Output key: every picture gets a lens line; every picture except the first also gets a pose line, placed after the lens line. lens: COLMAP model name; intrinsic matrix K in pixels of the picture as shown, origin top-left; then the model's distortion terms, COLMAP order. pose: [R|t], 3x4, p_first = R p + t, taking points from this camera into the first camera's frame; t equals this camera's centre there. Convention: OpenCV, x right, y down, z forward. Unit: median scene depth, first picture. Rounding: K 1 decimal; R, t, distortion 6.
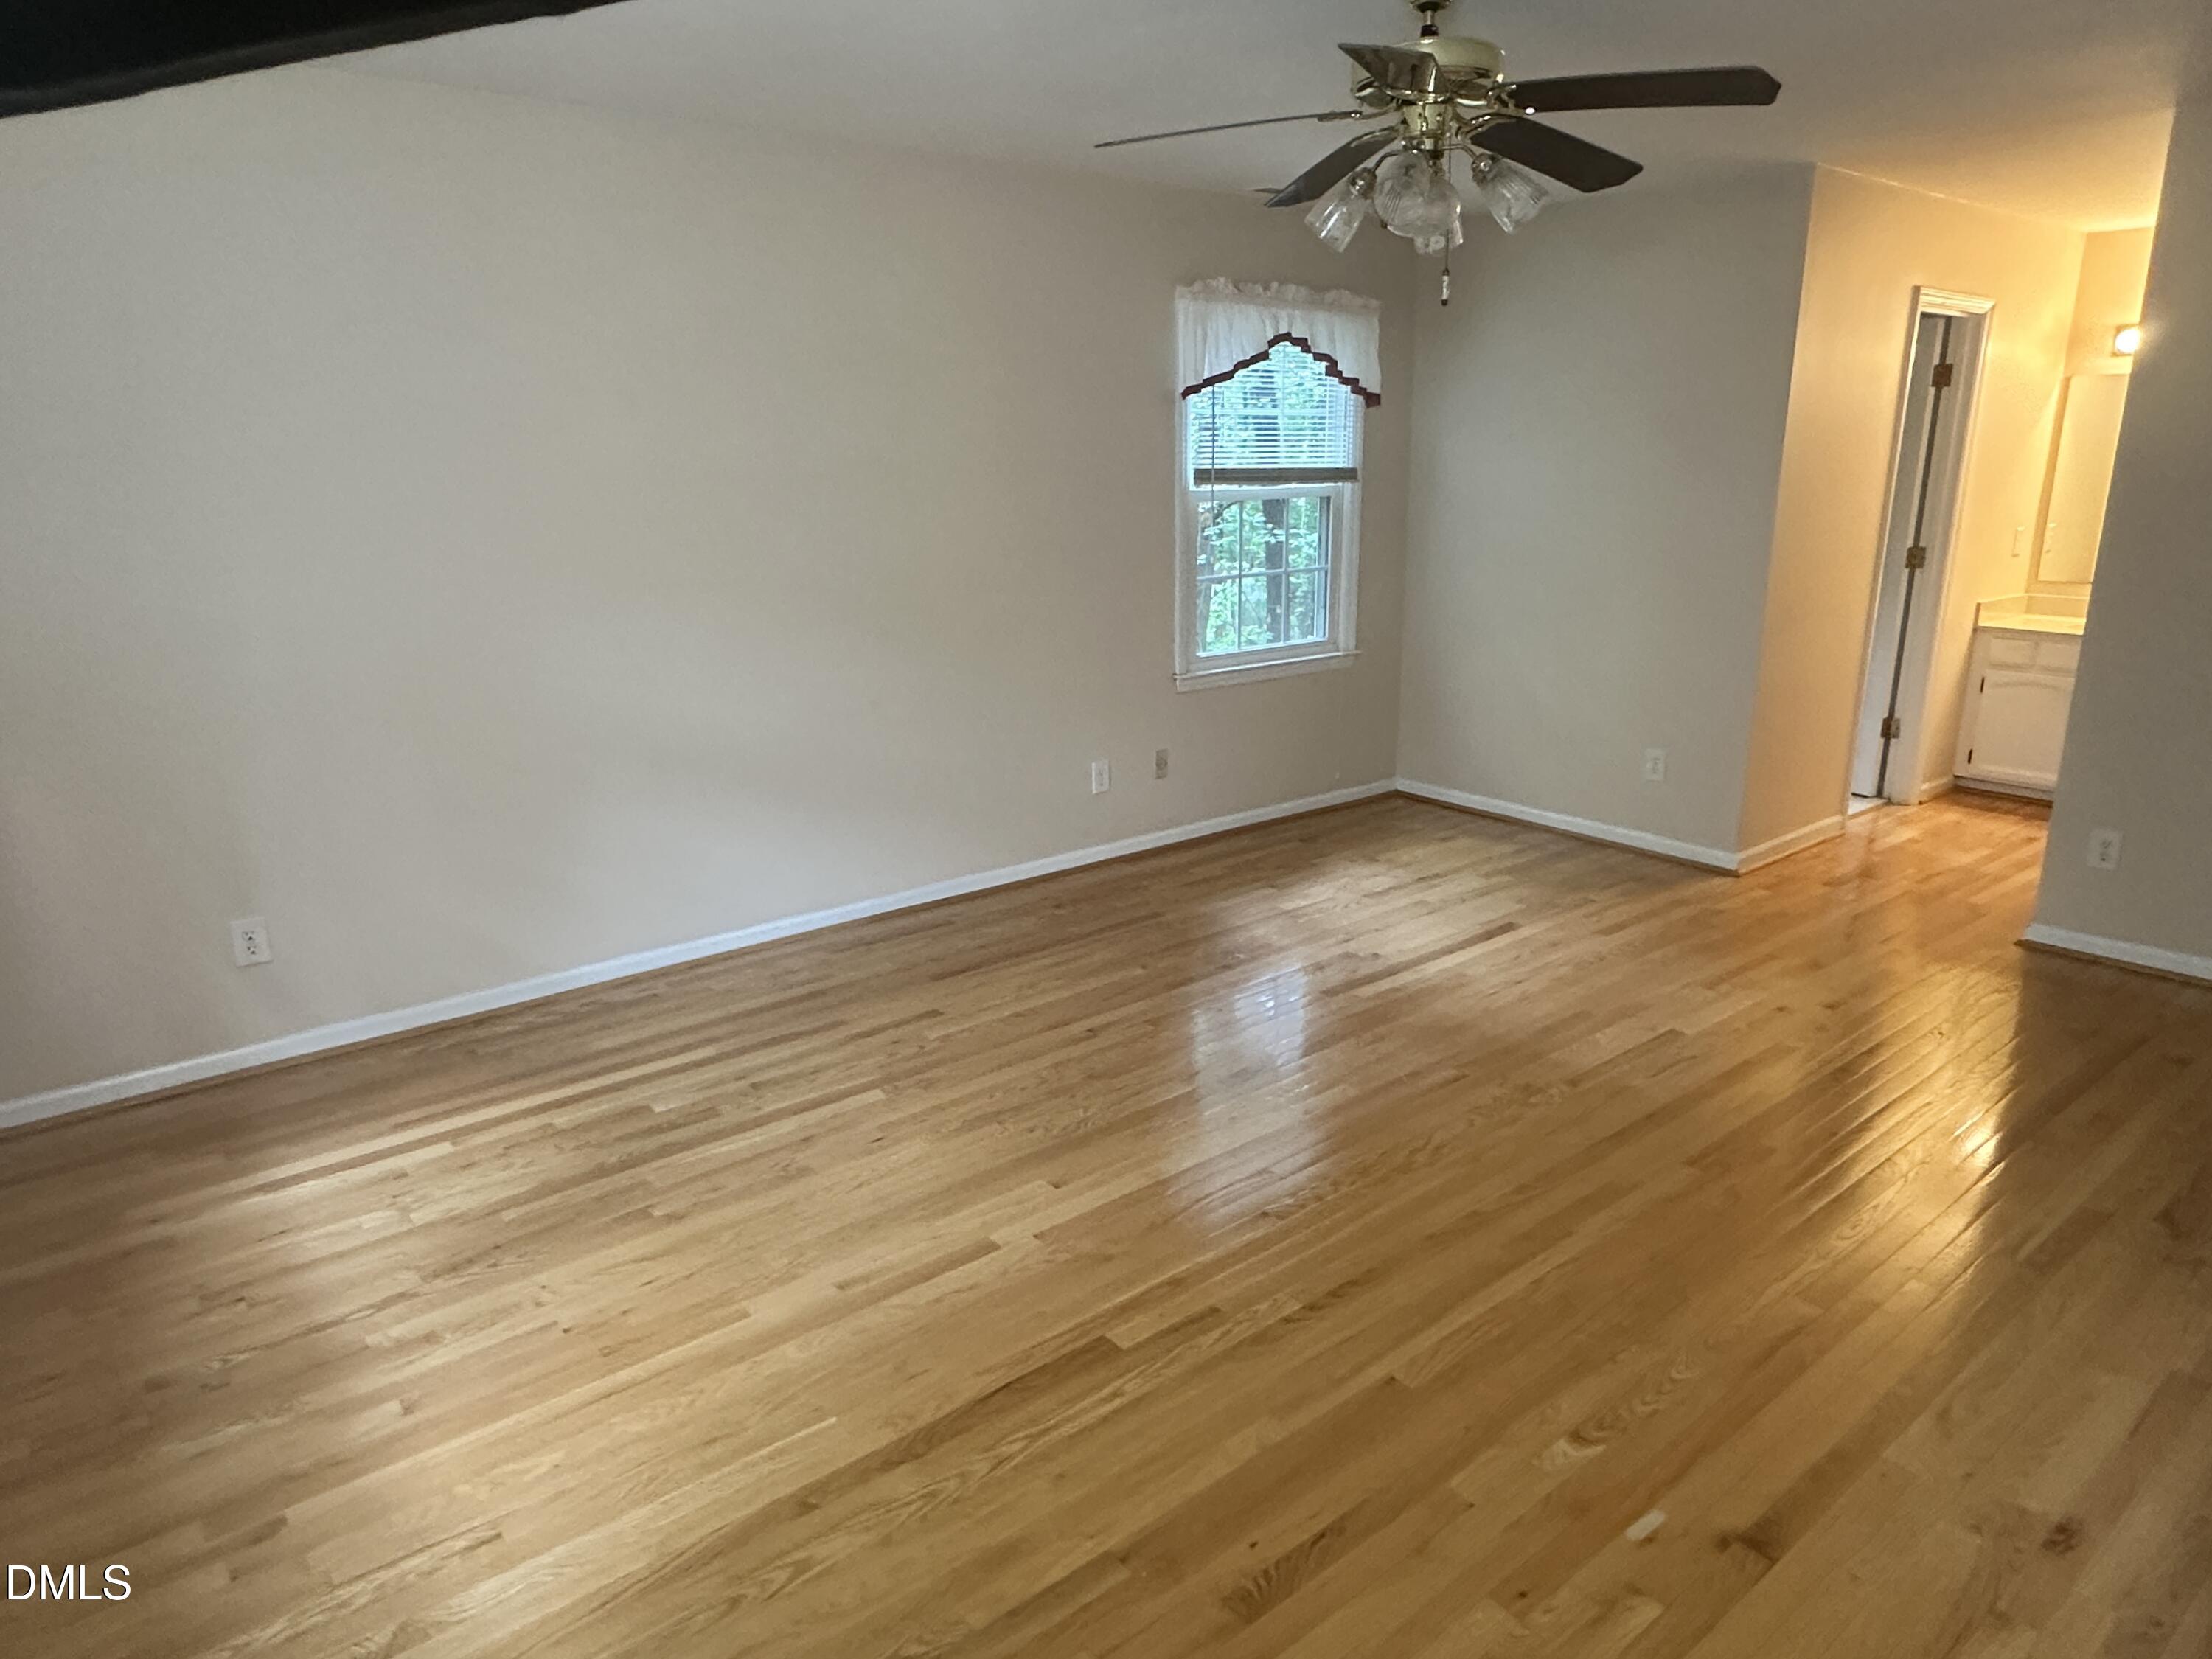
lens RADIAL K [[1366.6, 0, 1121.8], [0, 1366.6, 830.3], [0, 0, 1]] dist [-0.003789, 0.000861]
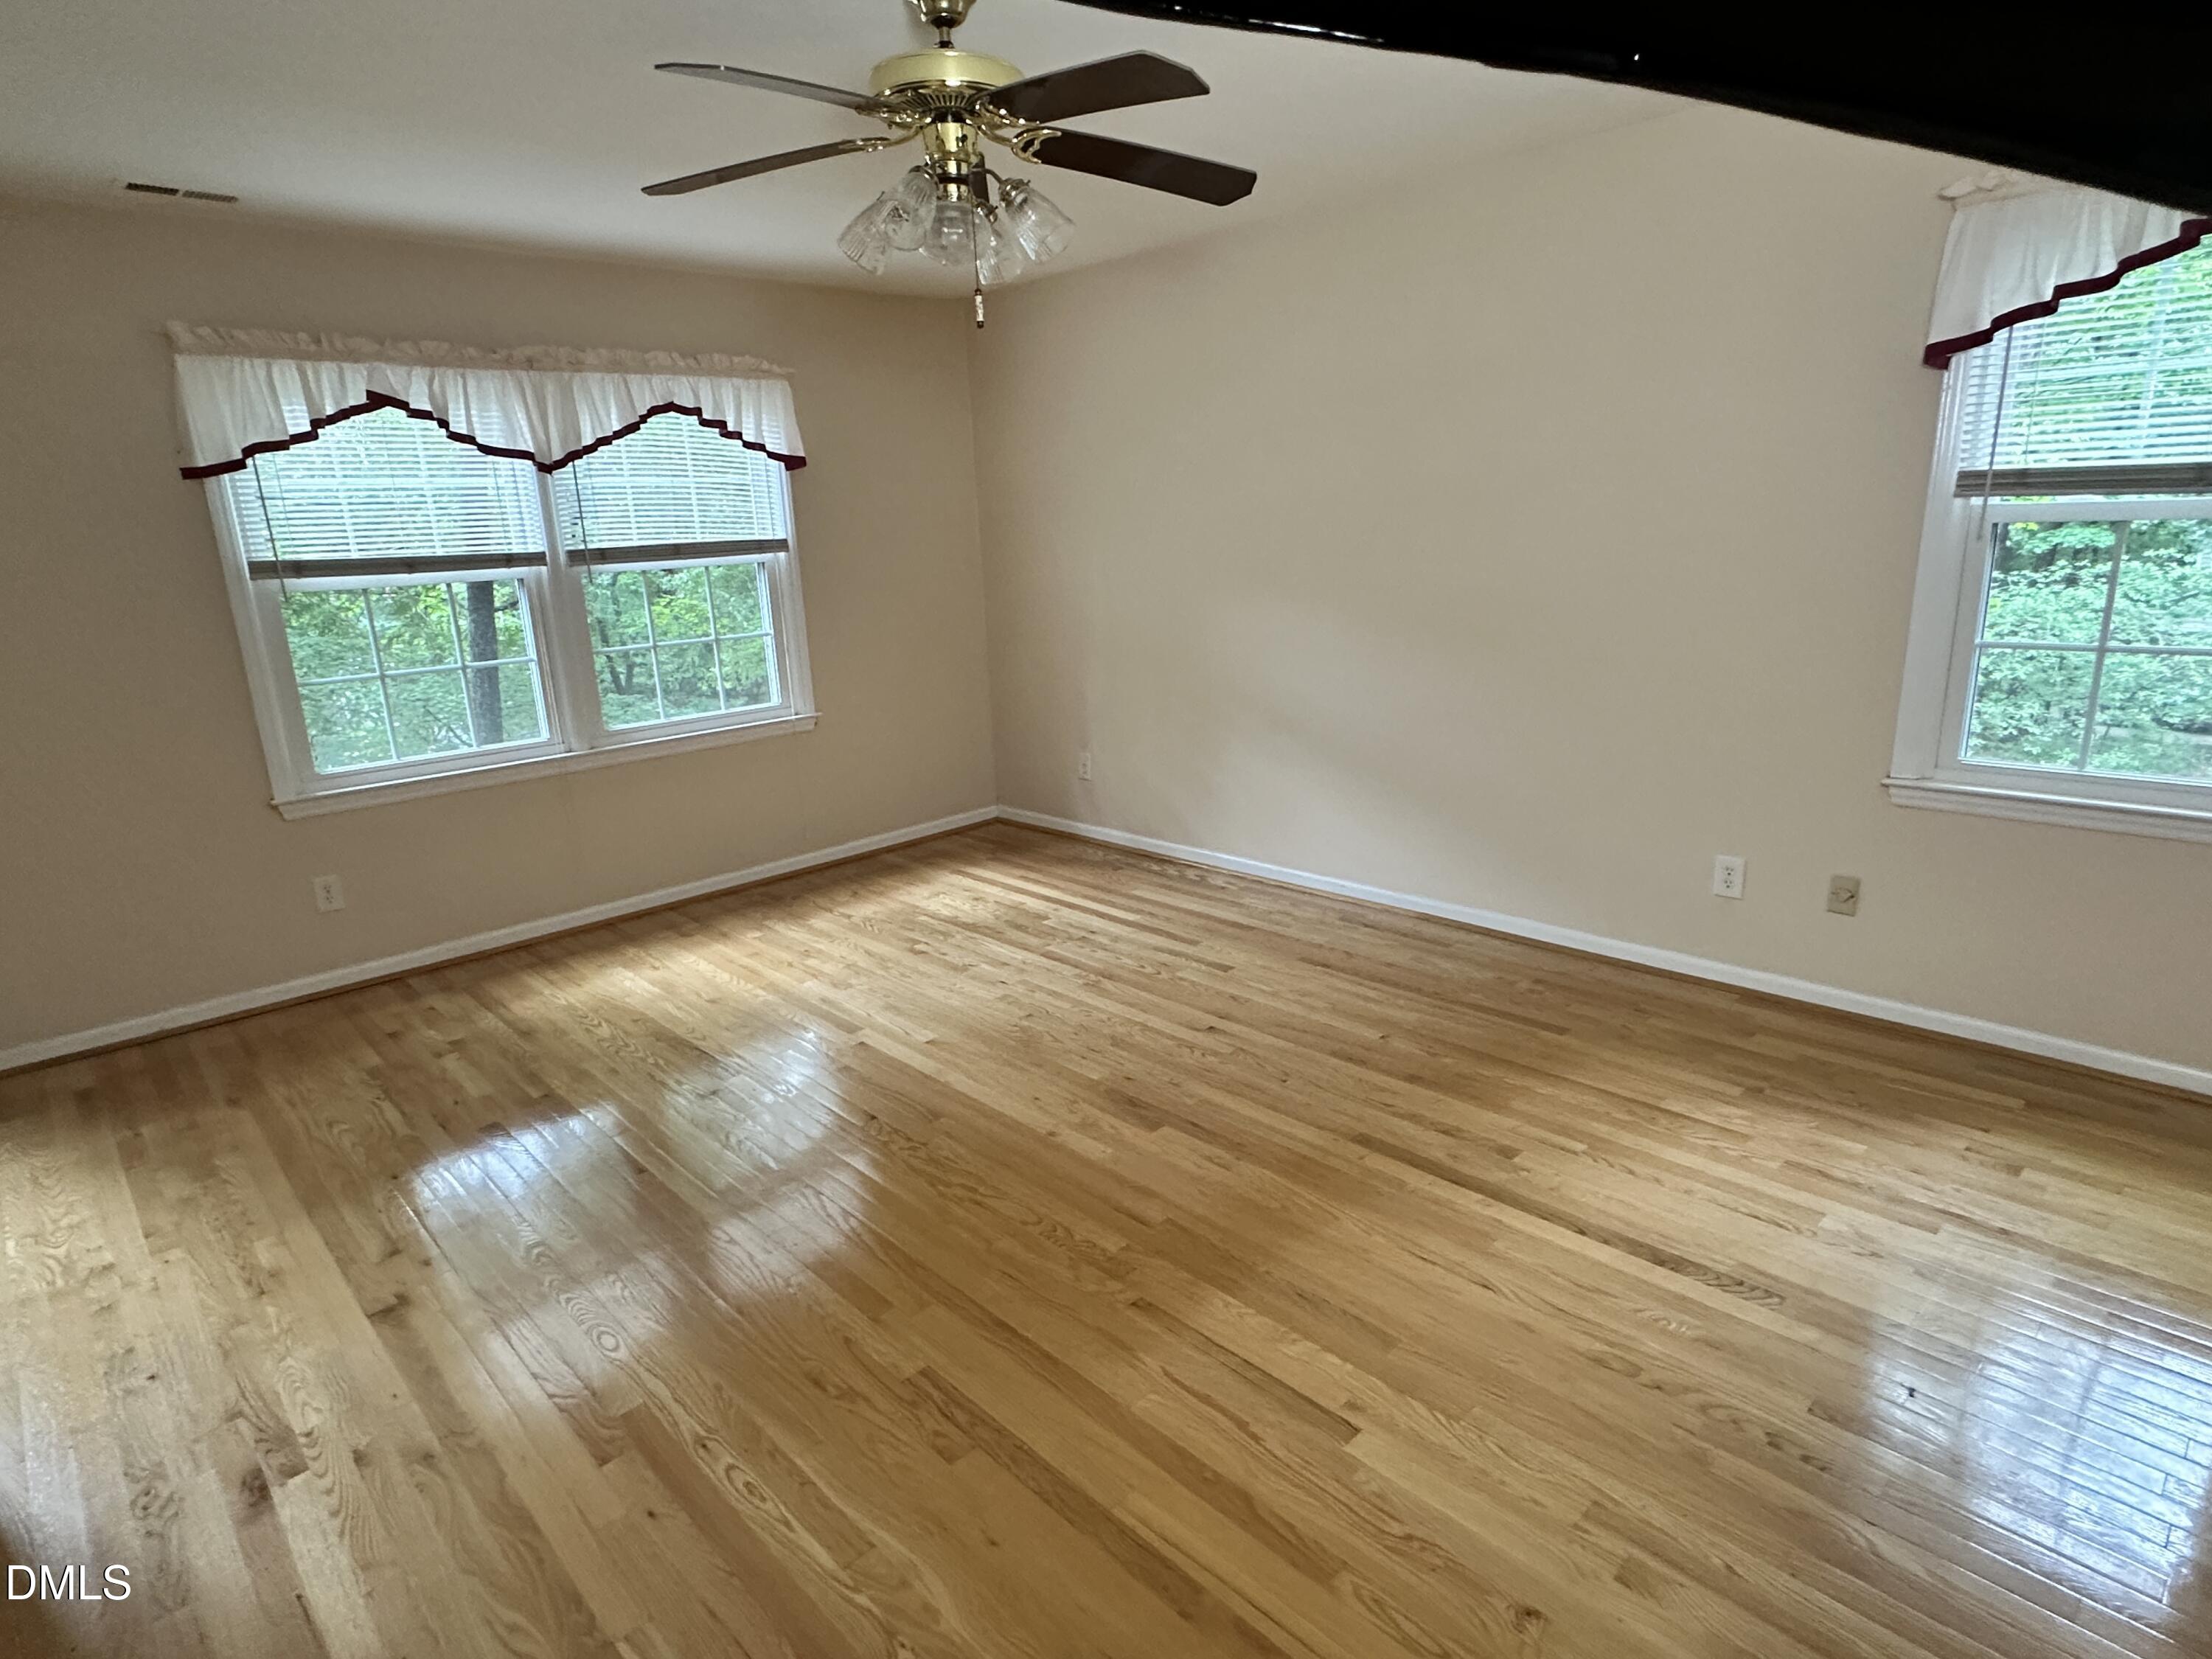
lens RADIAL K [[1191.6, 0, 1104.3], [0, 1191.6, 830.6], [0, 0, 1]] dist [-0.003385, 0.000447]
pose [[0.084557, 0.262364, -0.961257, 0.892969], [-0.223185, 0.945188, 0.238346, -0.218261], [0.971102, 0.194385, 0.138478, 0.830276]]
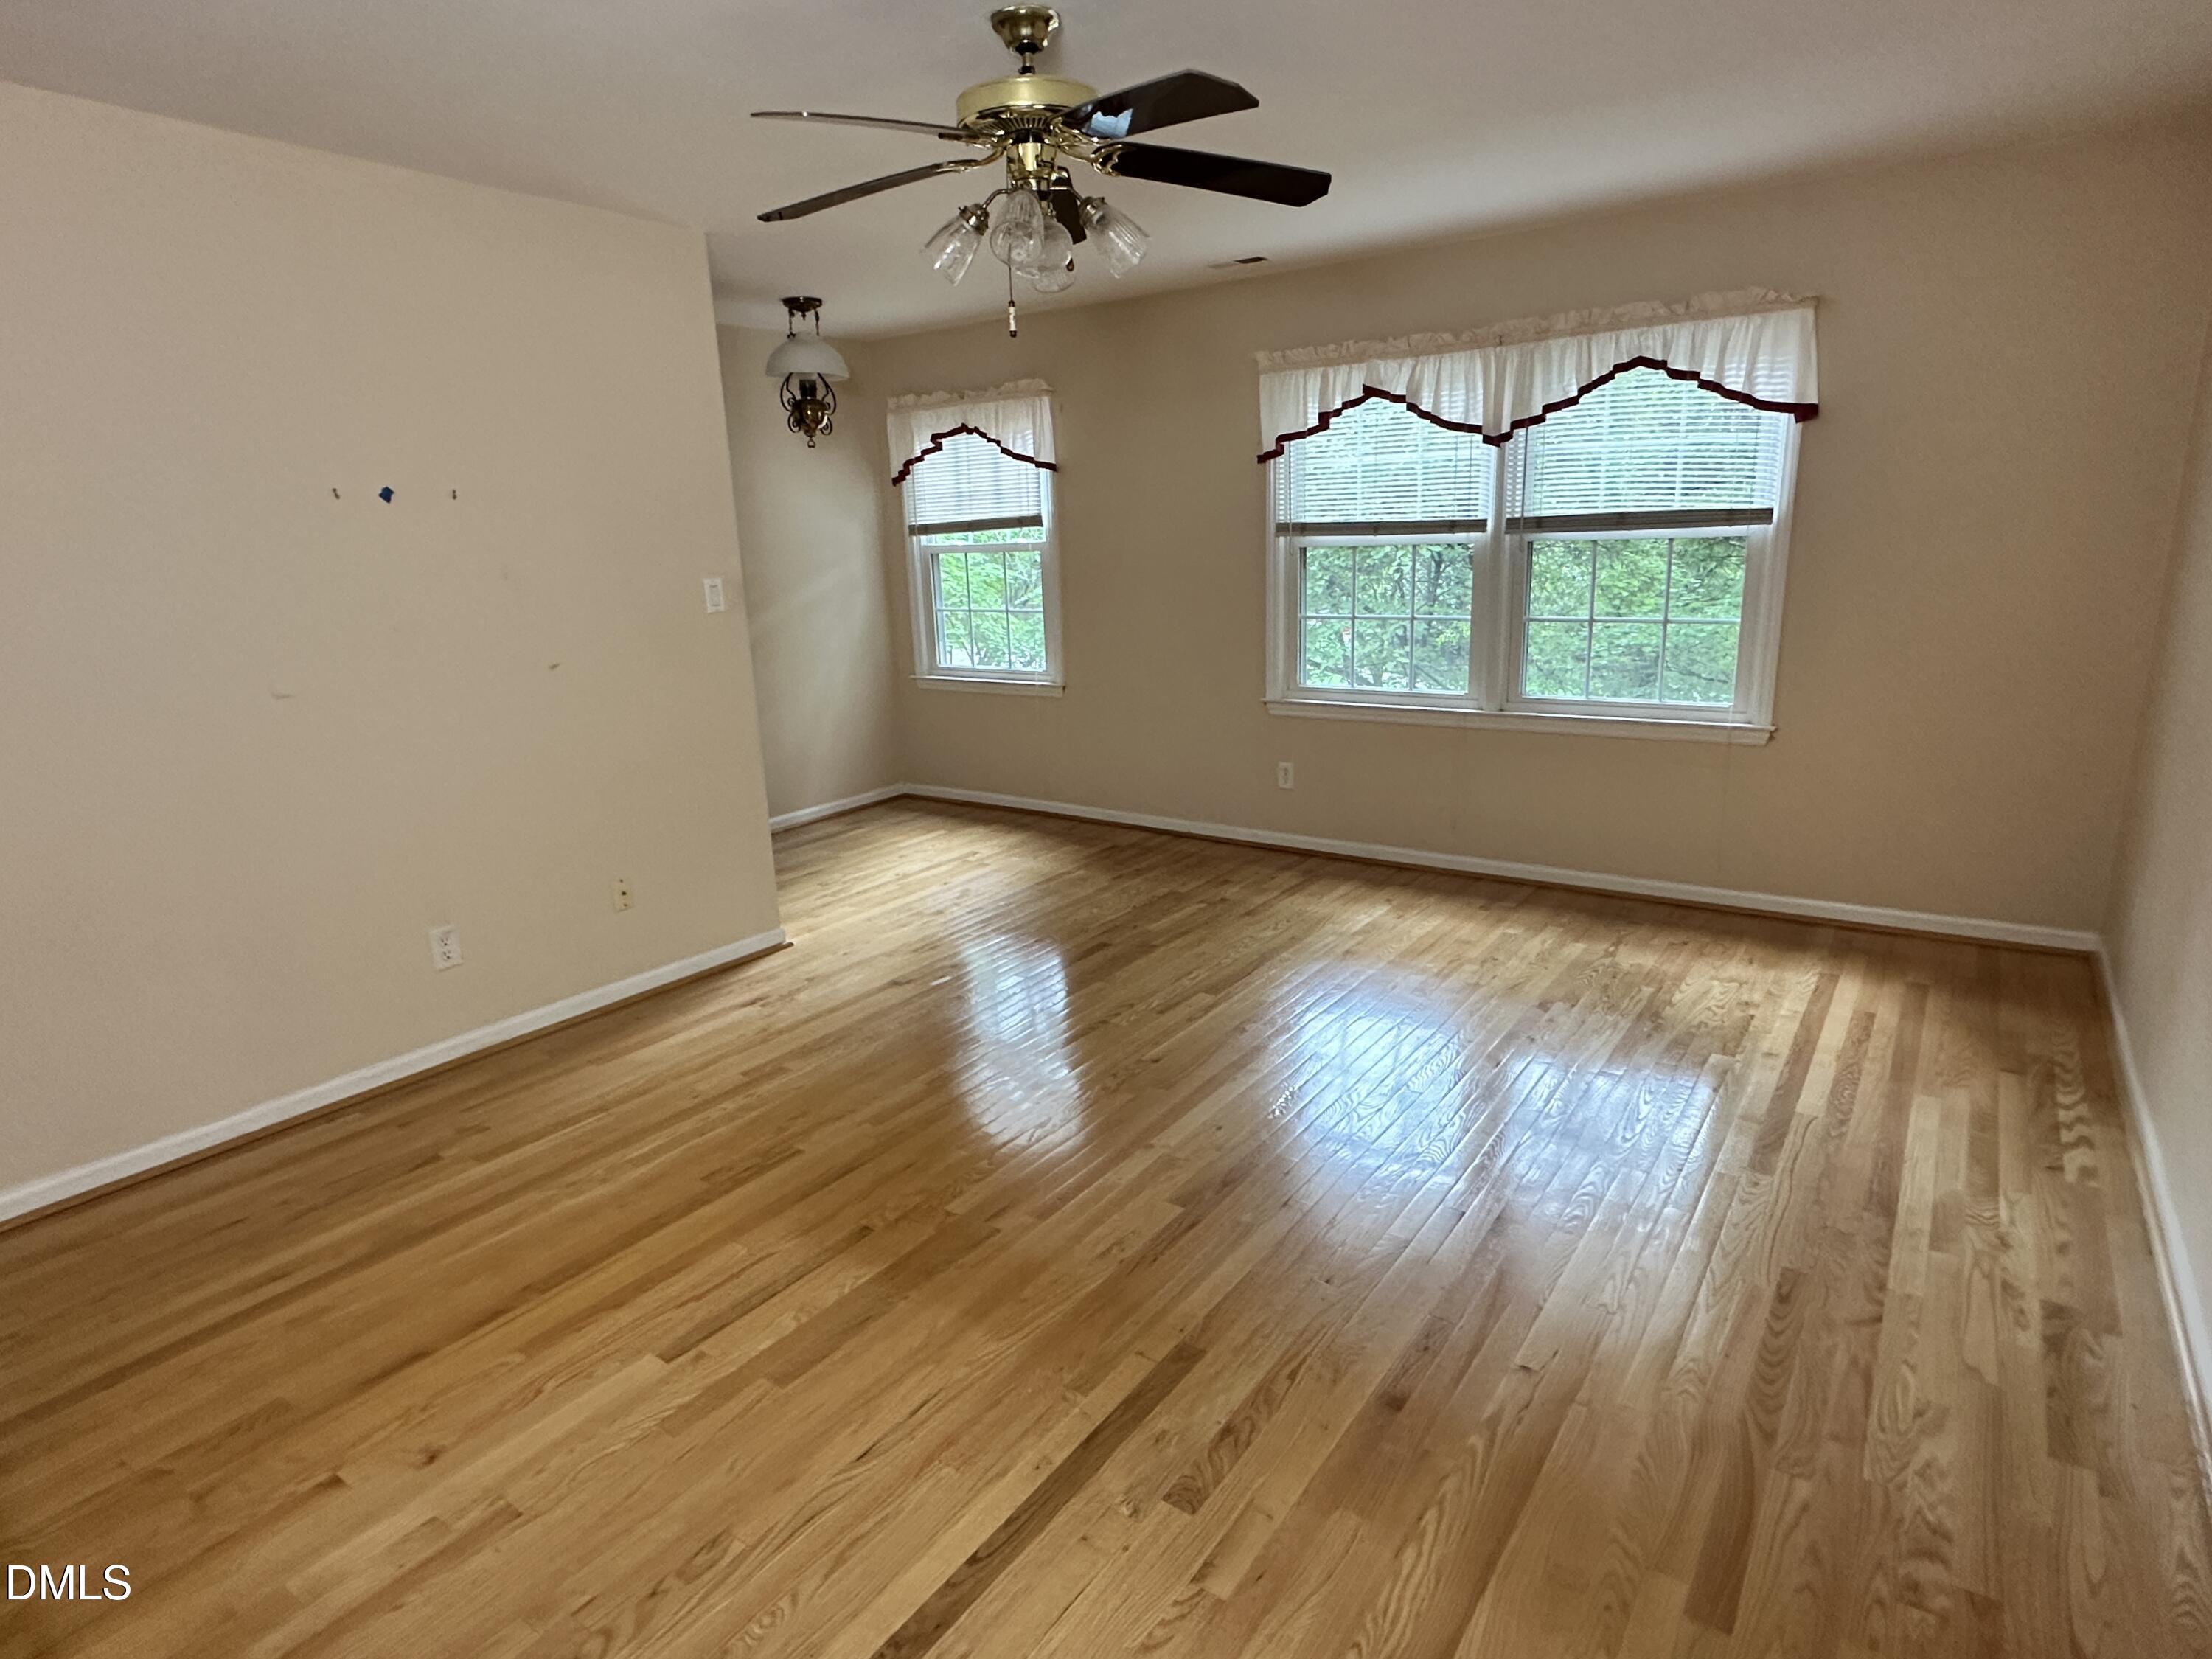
lens RADIAL K [[1191.6, 0, 1109.8], [0, 1191.6, 828.6], [0, 0, 1]] dist [-0.003385, 0.000447]
pose [[-0.962535, 0.109357, -0.248129, 0.337946], [-0.025514, 0.874484, 0.484383, -0.395109], [0.269955, 0.472567, -0.838931, 1.533782]]
